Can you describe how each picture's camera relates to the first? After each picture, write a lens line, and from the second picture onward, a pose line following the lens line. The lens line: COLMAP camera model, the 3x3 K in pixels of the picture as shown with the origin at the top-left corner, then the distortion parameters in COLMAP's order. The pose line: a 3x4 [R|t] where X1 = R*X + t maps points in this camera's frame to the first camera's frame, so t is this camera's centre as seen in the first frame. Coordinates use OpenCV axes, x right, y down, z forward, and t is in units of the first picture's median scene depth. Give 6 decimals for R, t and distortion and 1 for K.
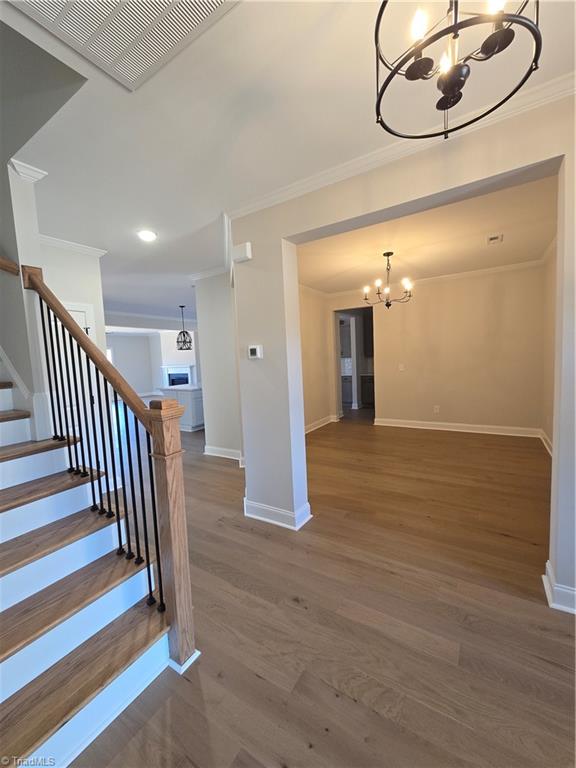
lens RADIAL K [[312.7, 0, 285.0], [0, 312.7, 382.0], [0, 0, 1]] dist [0.009088, -0.003811]
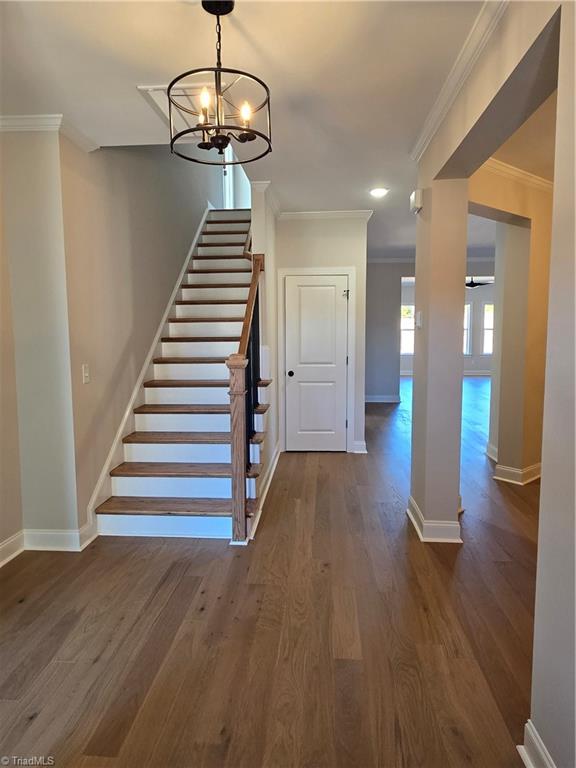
lens RADIAL K [[481.7, 0, 288.0], [0, 481.7, 384.0], [0, 0, 1]] dist [0.002473, 0.000765]
pose [[0.472237, 0.140616, -0.870183, 1.201386], [-0.085345, 0.989850, 0.113638, -0.057386], [0.877330, 0.020602, 0.479445, 0.115149]]
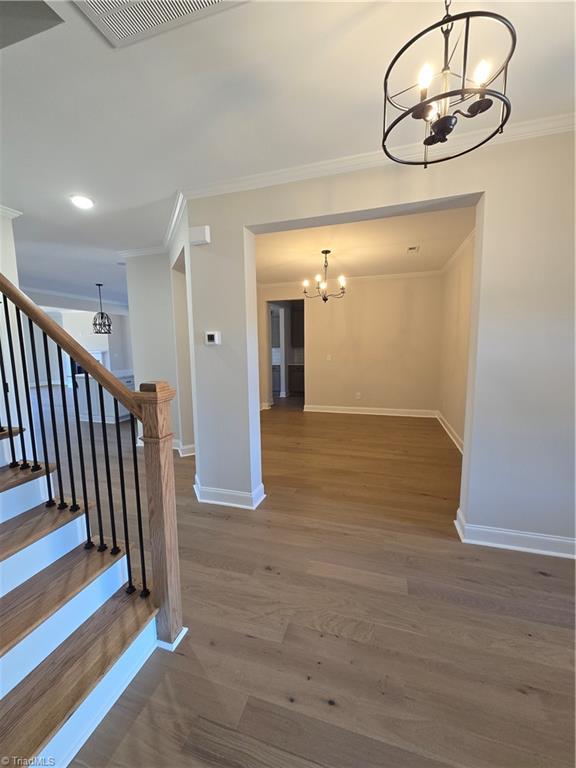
lens RADIAL K [[312.7, 0, 285.0], [0, 312.7, 382.0], [0, 0, 1]] dist [0.009088, -0.003811]
pose [[0.965672, -0.000211, 0.259765, -0.180557], [-0.008050, 0.999495, 0.030739, 0.015965], [-0.259641, -0.031775, 0.965182, -0.038583]]
